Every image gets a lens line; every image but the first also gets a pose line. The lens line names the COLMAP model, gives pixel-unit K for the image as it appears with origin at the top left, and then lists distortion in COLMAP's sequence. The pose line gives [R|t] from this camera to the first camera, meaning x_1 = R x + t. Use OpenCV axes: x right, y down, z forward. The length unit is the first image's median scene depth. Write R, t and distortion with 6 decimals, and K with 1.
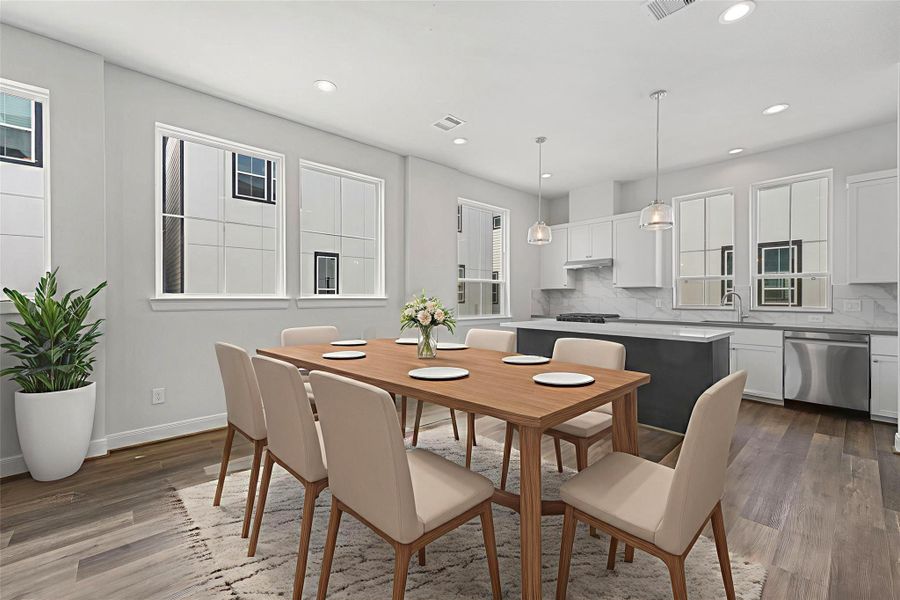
lens RADIAL K [[364.1, 0, 446.0], [0, 364.1, 297.3], [0, 0, 1]] dist [-0.001768, -0.000972]
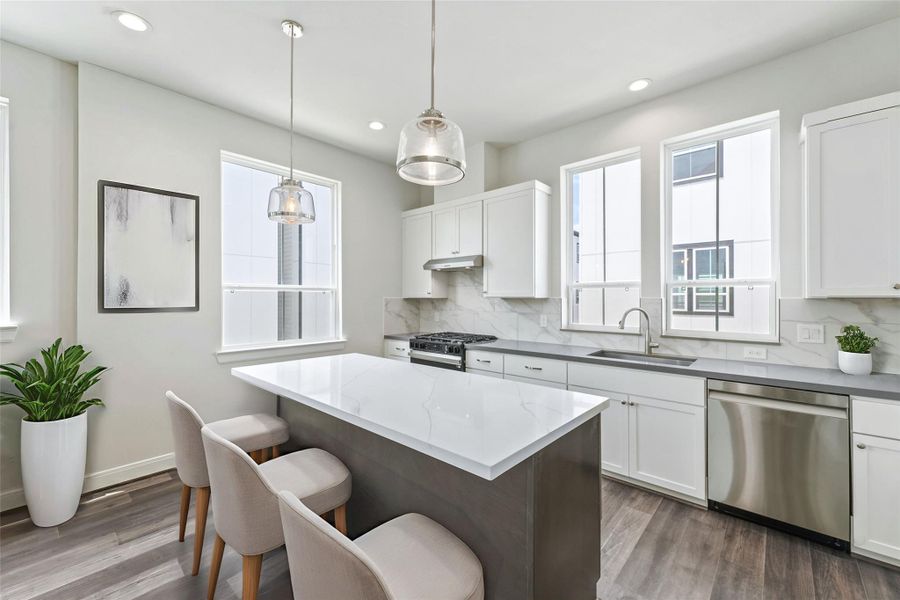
lens RADIAL K [[364.1, 0, 451.3], [0, 364.1, 296.5], [0, 0, 1]] dist [-0.001768, -0.000972]
pose [[0.993396, -0.000217, 0.114740, 0.318618], [0.000808, 0.999987, -0.005105, -0.025422], [-0.114737, 0.005164, 0.993382, 0.326239]]
